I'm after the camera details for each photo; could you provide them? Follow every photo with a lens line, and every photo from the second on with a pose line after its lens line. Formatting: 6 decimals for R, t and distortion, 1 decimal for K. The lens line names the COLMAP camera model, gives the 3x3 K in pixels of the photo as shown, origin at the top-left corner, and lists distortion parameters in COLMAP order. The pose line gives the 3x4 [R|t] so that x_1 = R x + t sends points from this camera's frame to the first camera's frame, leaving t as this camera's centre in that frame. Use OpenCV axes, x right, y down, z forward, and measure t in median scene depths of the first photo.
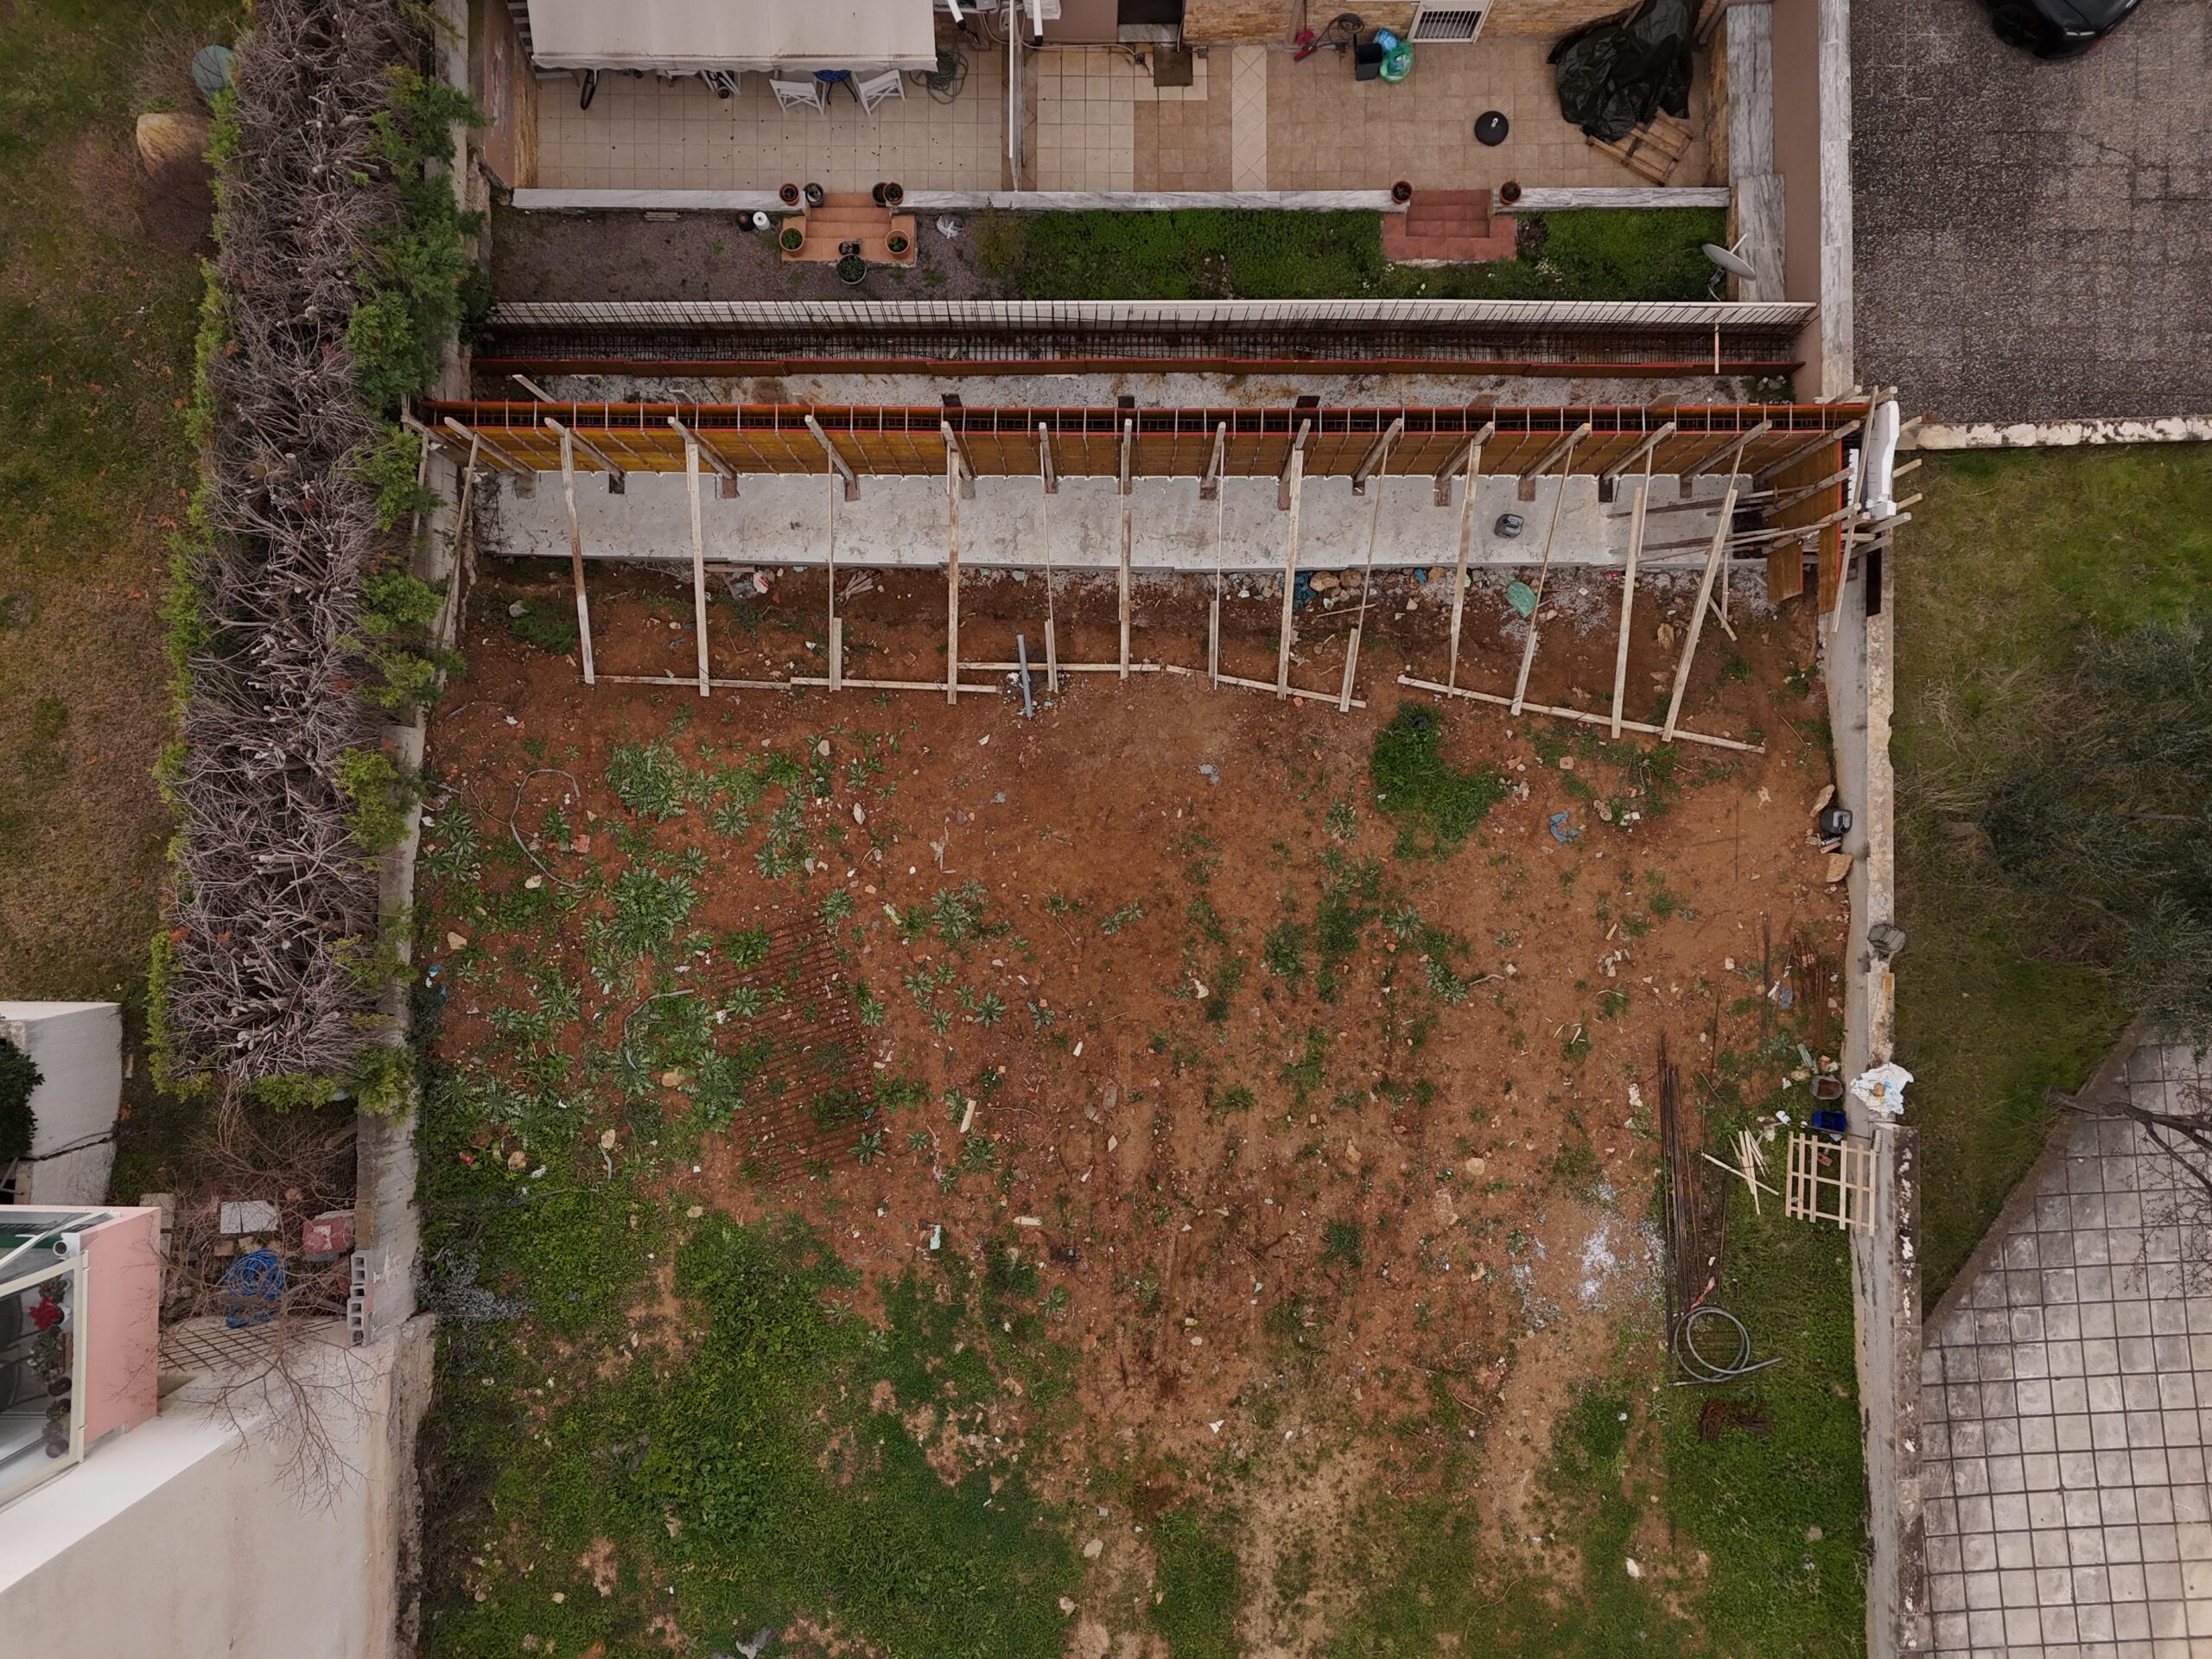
lens RADIAL K [[1563.4, 0, 1104.1], [0, 1563.4, 818.7], [0, 0, 1]] dist [0.075834, -0.065218]
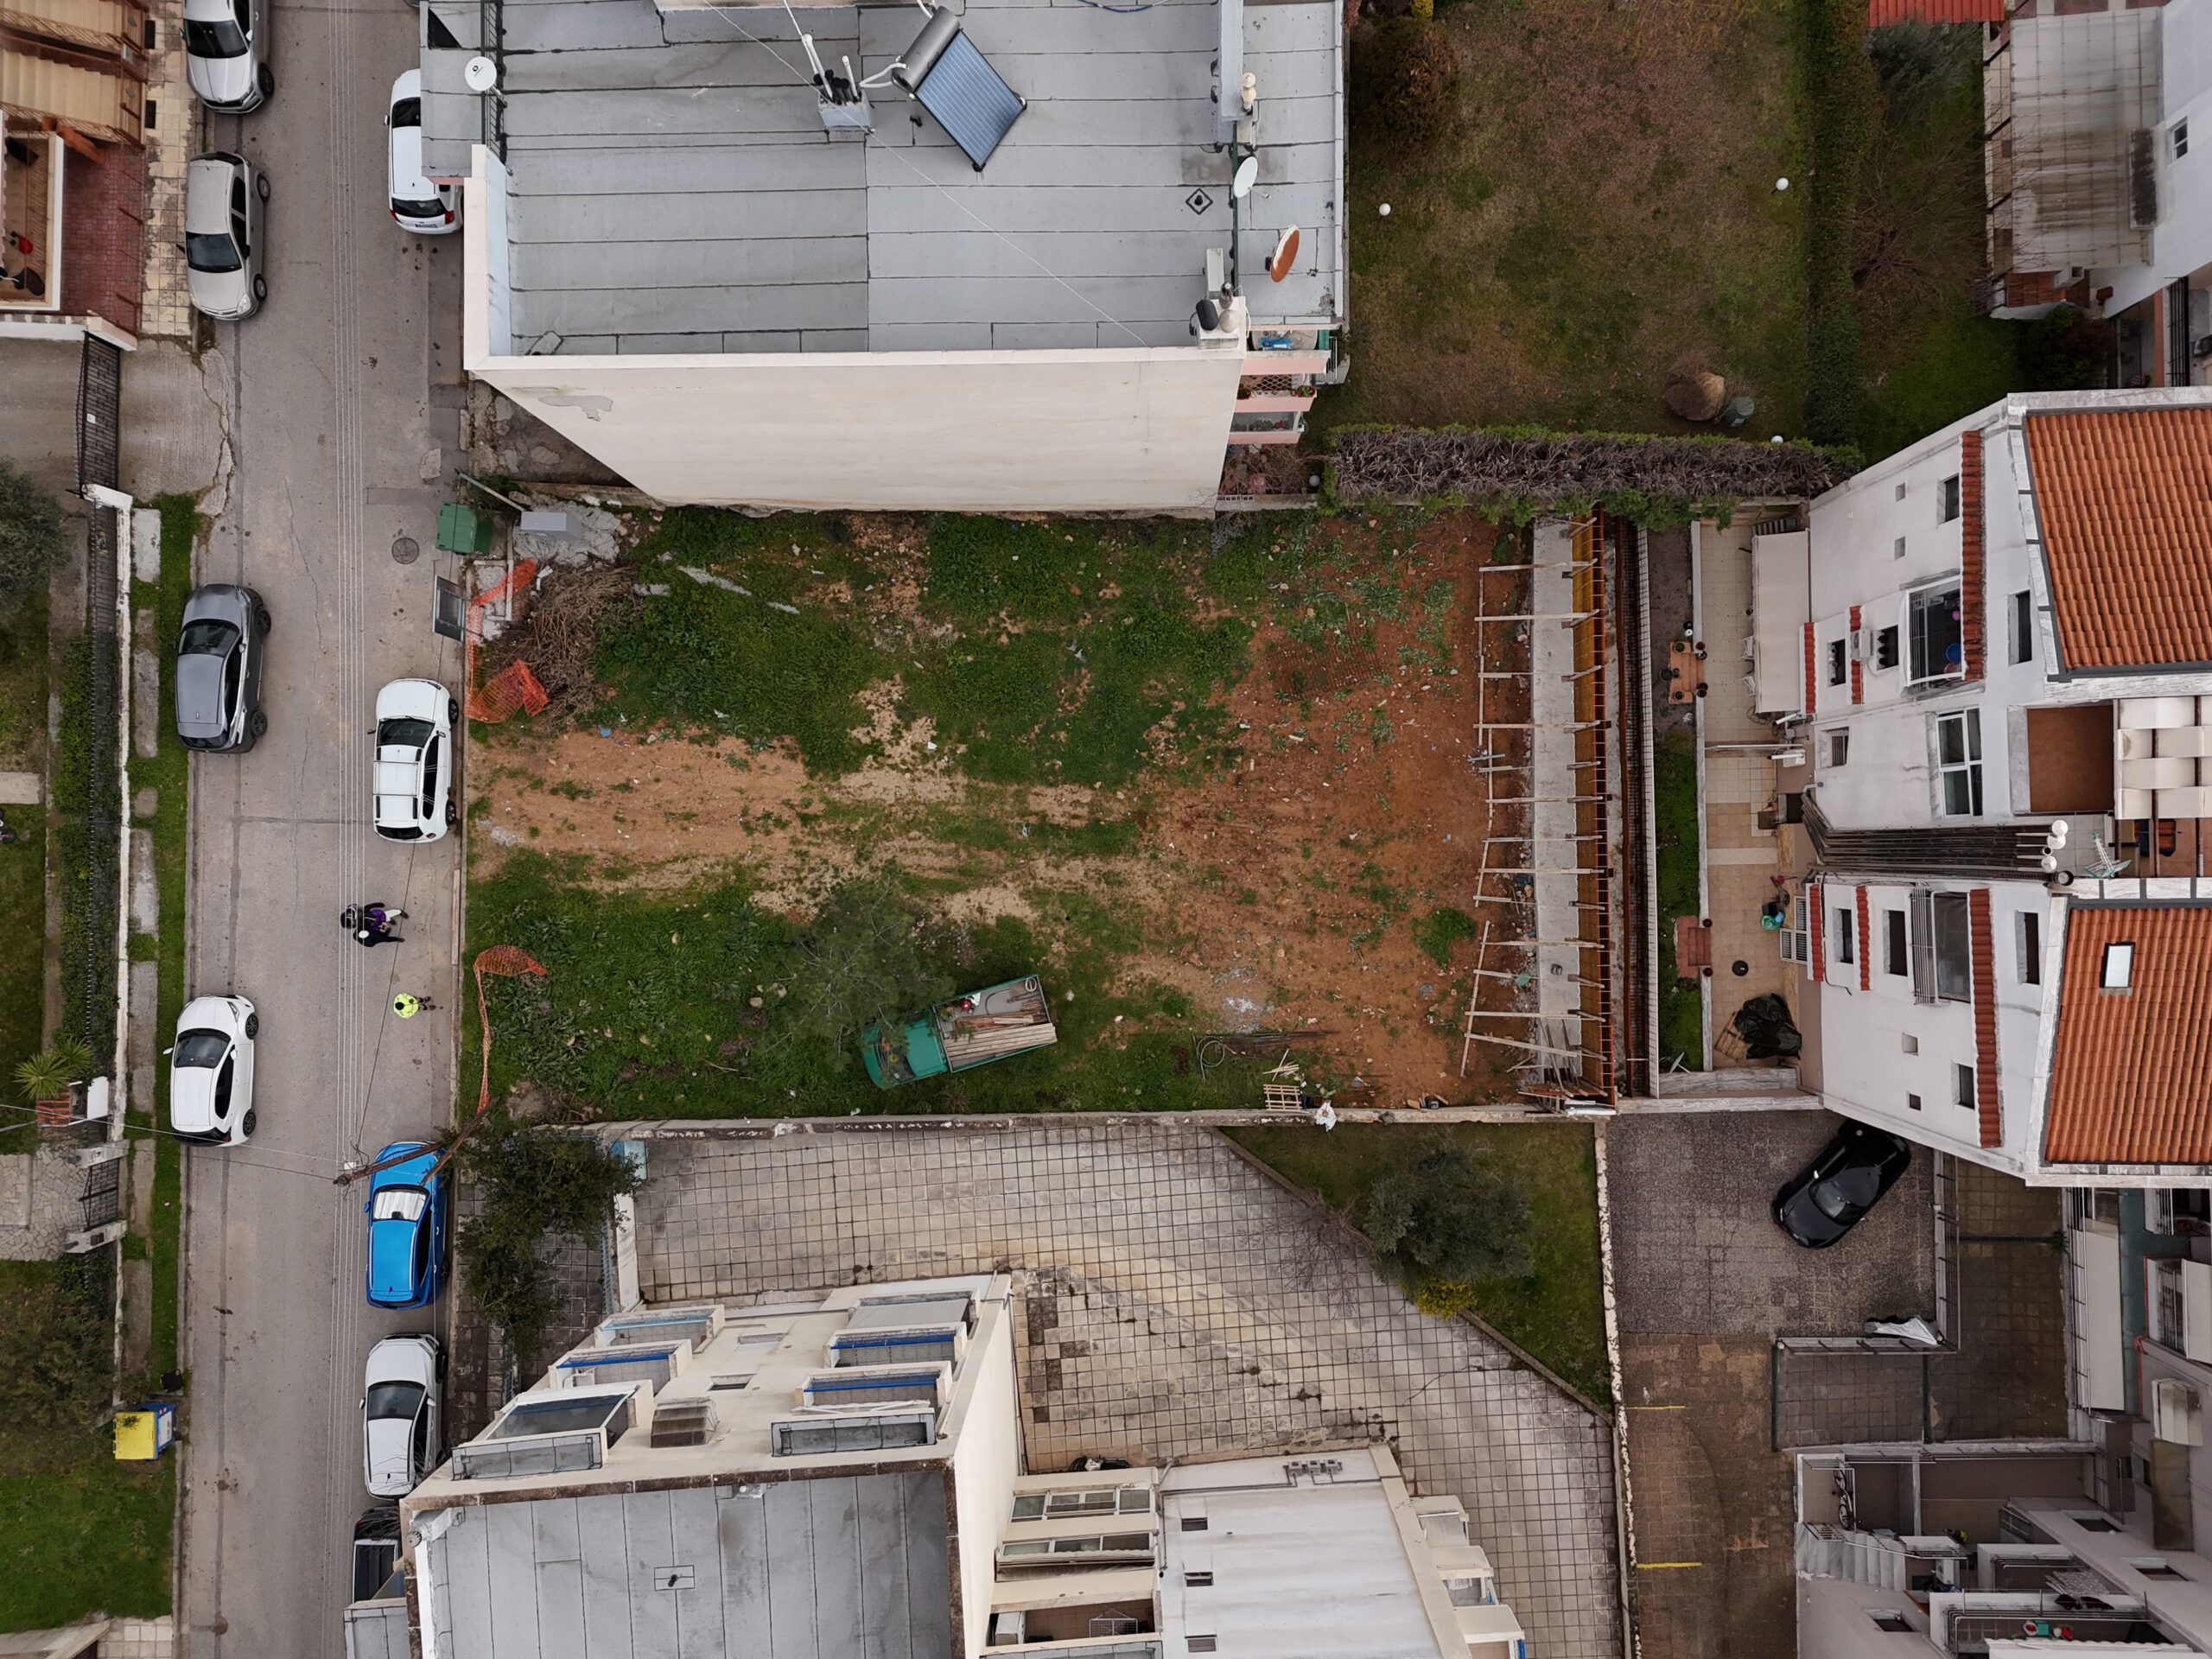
lens RADIAL K [[1561.7, 0, 1093.2], [0, 1561.7, 830.9], [0, 0, 1]] dist [0.078764, -0.068641]
pose [[0.020239, 0.999773, -0.006665, 0.061335], [-0.998756, 0.020521, 0.045450, 0.389146], [0.045576, 0.005737, 0.998944, -1.349438]]
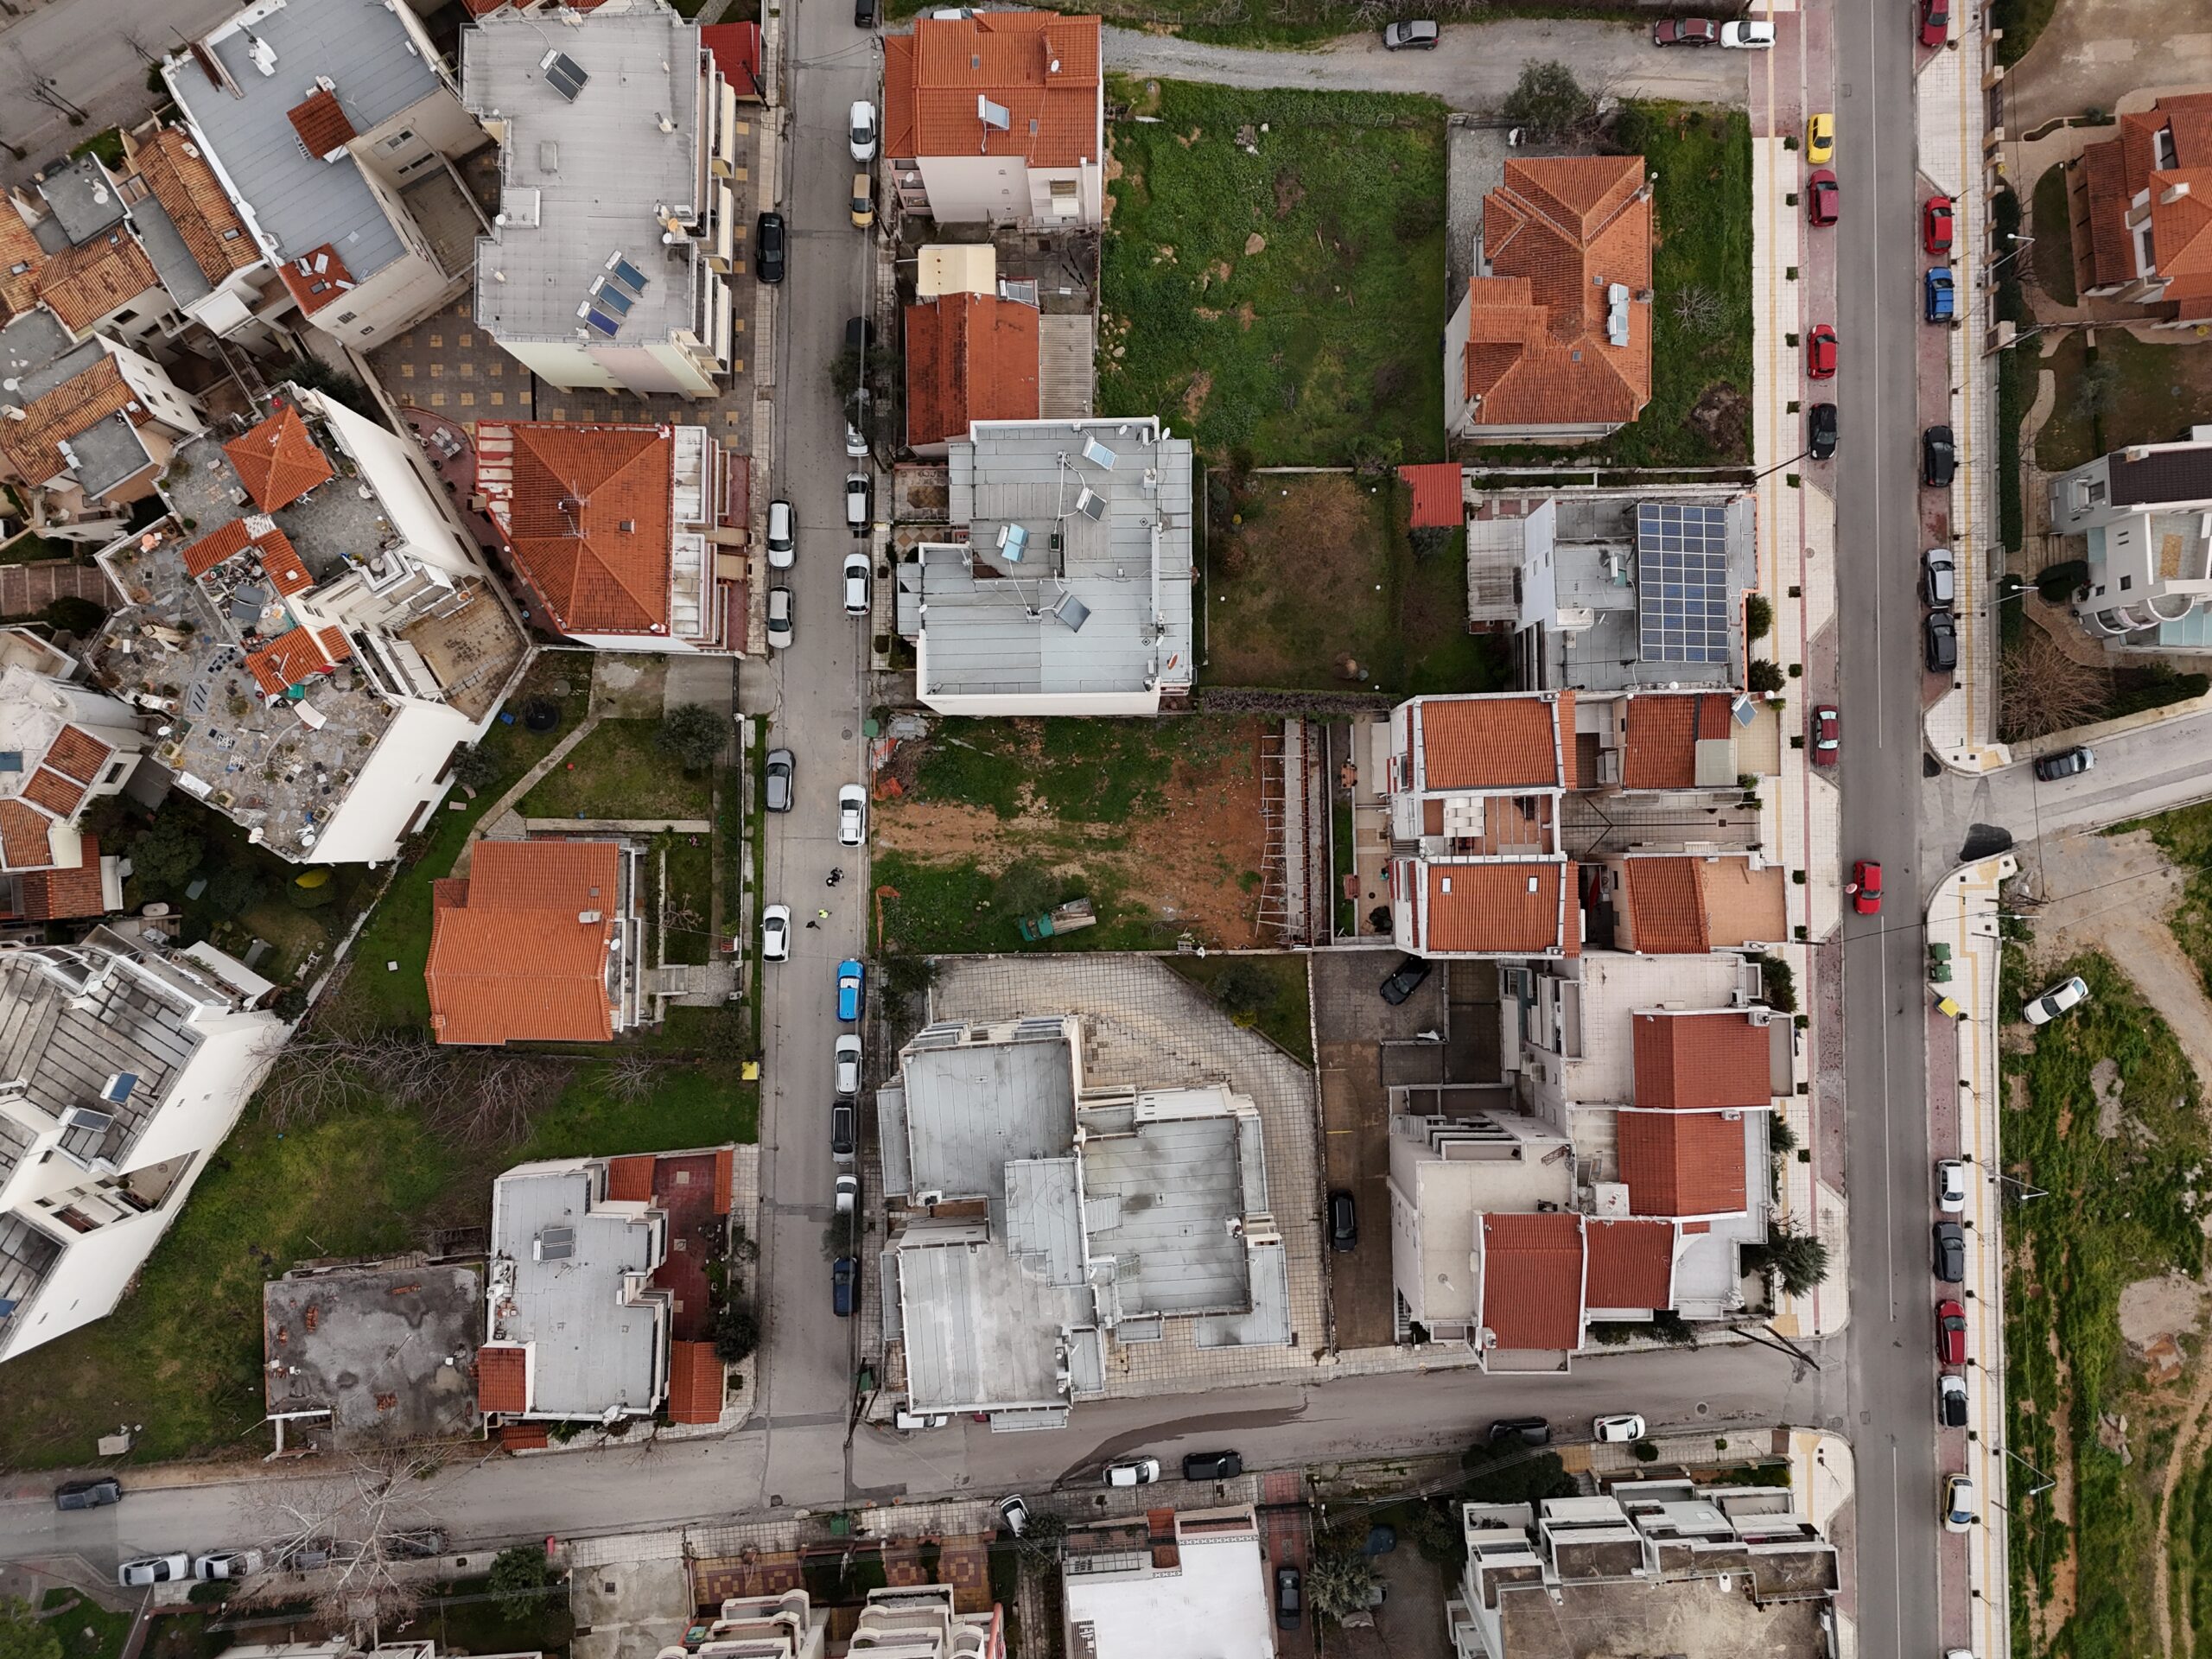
lens RADIAL K [[1561.7, 0, 1093.2], [0, 1561.7, 830.9], [0, 0, 1]] dist [0.078764, -0.068641]
pose [[0.023704, 0.999702, -0.005824, 0.041006], [-0.998946, 0.023915, 0.039175, 0.326830], [0.039302, 0.004890, 0.999215, -4.869418]]
